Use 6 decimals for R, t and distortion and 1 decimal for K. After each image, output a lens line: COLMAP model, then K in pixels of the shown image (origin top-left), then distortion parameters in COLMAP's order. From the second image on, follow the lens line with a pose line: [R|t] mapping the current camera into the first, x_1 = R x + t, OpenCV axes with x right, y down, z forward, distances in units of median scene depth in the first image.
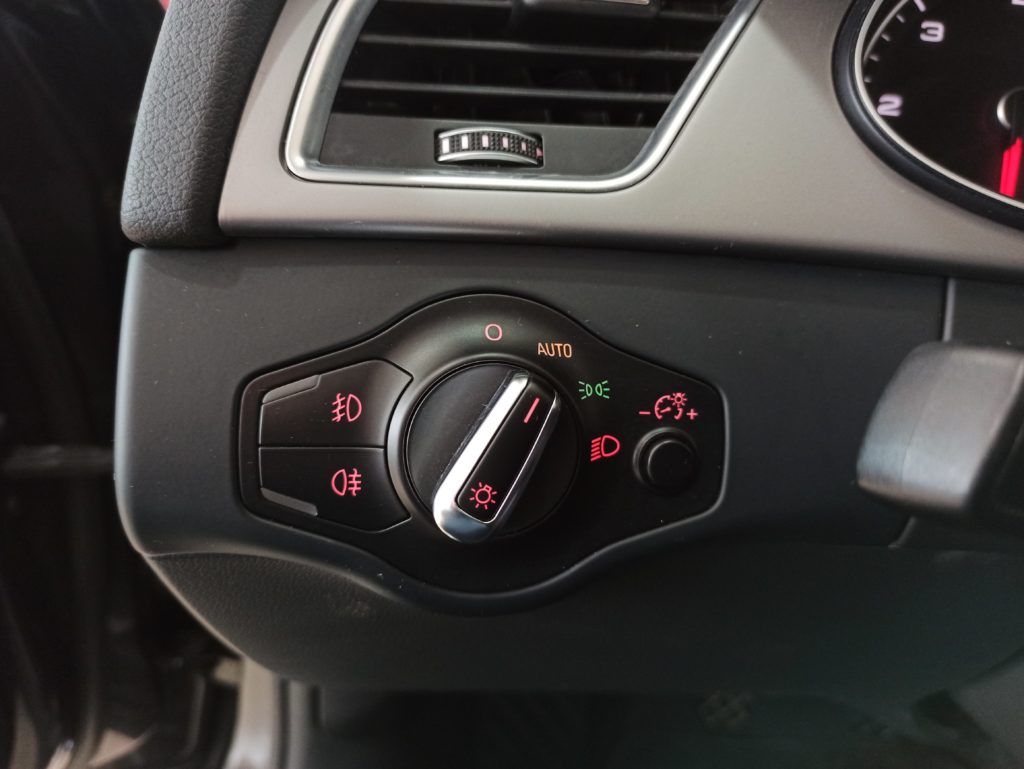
lens RADIAL K [[765.8, 0, 509.0], [0, 765.8, 382.3], [0, 0, 1]] dist [0.013165, -0.007431]
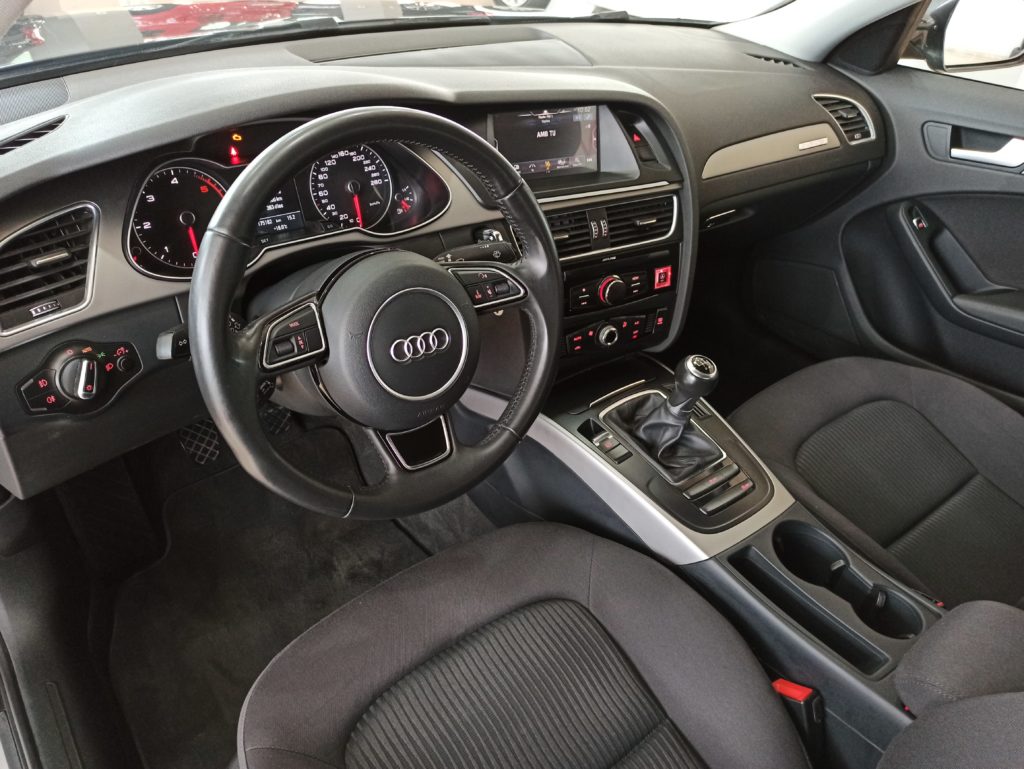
lens RADIAL K [[765.8, 0, 514.4], [0, 765.8, 379.7], [0, 0, 1]] dist [0.013165, -0.007431]
pose [[0.714785, -0.412989, 0.564377, -0.693811], [0.274795, 0.907960, 0.316381, -0.571794], [-0.643094, -0.071056, 0.762484, -3.638889]]
